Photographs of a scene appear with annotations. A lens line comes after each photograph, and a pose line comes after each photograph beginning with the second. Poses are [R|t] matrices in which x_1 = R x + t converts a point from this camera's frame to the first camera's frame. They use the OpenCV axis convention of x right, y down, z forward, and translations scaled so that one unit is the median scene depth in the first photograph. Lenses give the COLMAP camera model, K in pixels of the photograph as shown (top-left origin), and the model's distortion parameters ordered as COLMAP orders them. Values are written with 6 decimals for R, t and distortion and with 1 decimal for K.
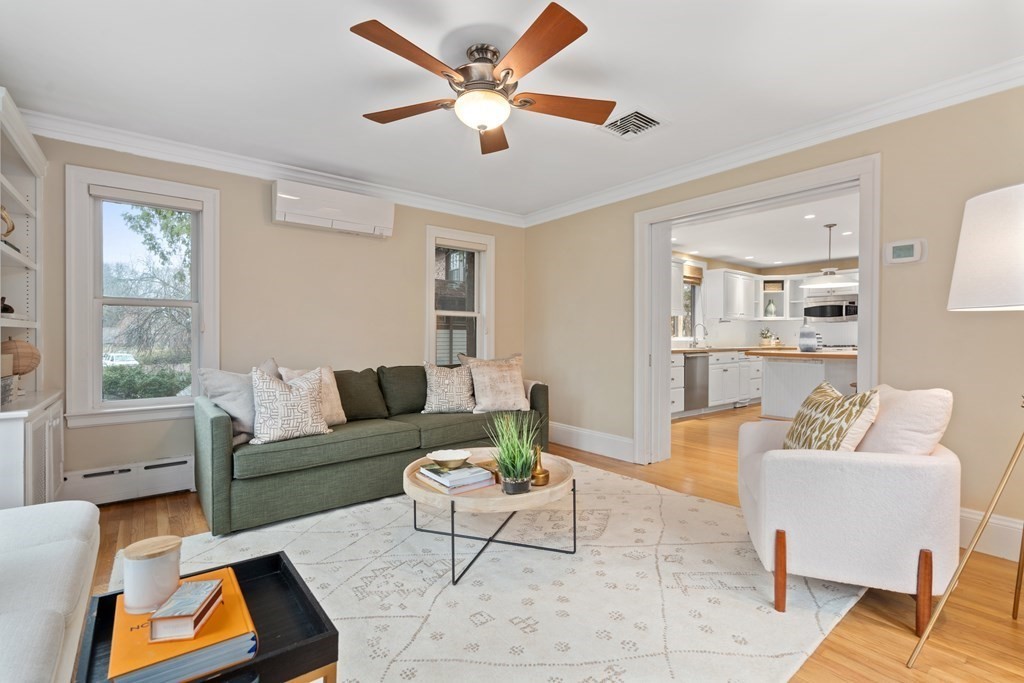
lens RADIAL K [[464.4, 0, 507.9], [0, 464.4, 340.3], [0, 0, 1]] dist [0.004337, -0.000019]
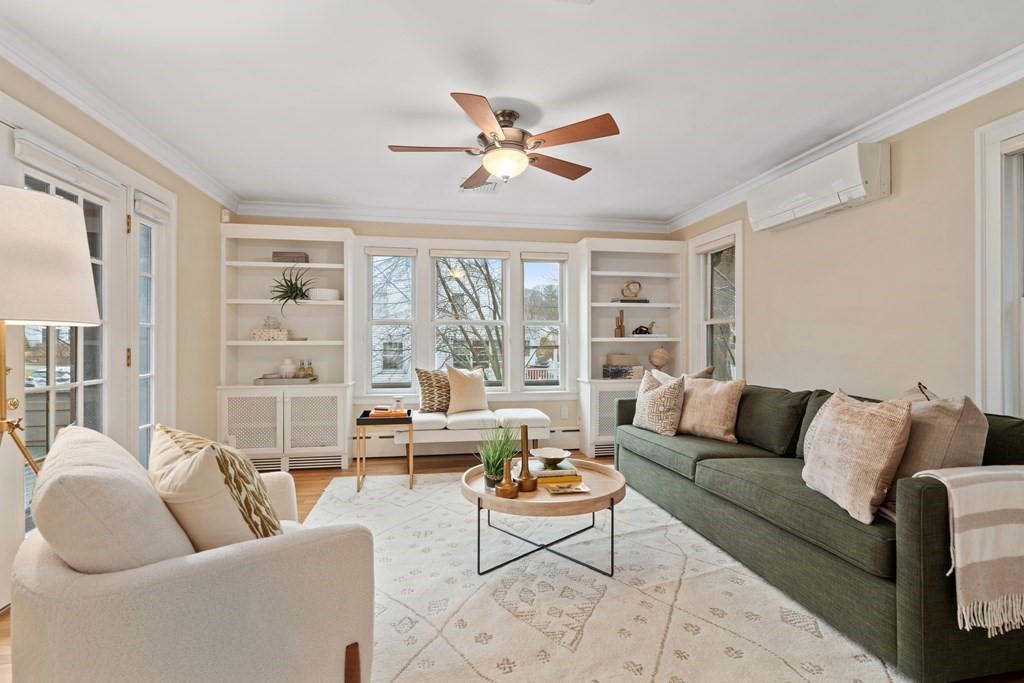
lens RADIAL K [[464.4, 0, 511.7], [0, 464.4, 340.2], [0, 0, 1]] dist [0.004337, -0.000019]
pose [[-0.464752, -0.001295, -0.885440, 0.252708], [-0.002519, 0.999997, -0.000141, -0.008236], [0.885437, 0.002165, -0.464754, 0.393066]]
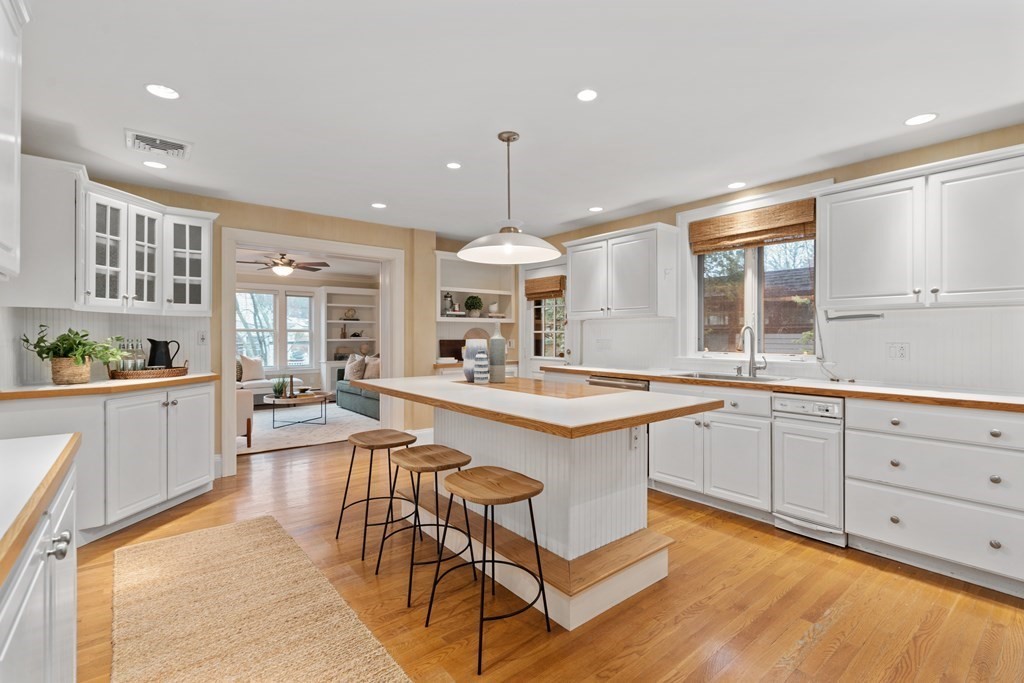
lens RADIAL K [[464.4, 0, 507.9], [0, 464.4, 336.0], [0, 0, 1]] dist [0.004337, -0.000019]
pose [[0.008200, 0.001834, -0.999965, 0.748155], [-0.006953, 0.999974, 0.001777, -0.022411], [0.999942, 0.006939, 0.008213, 0.609958]]
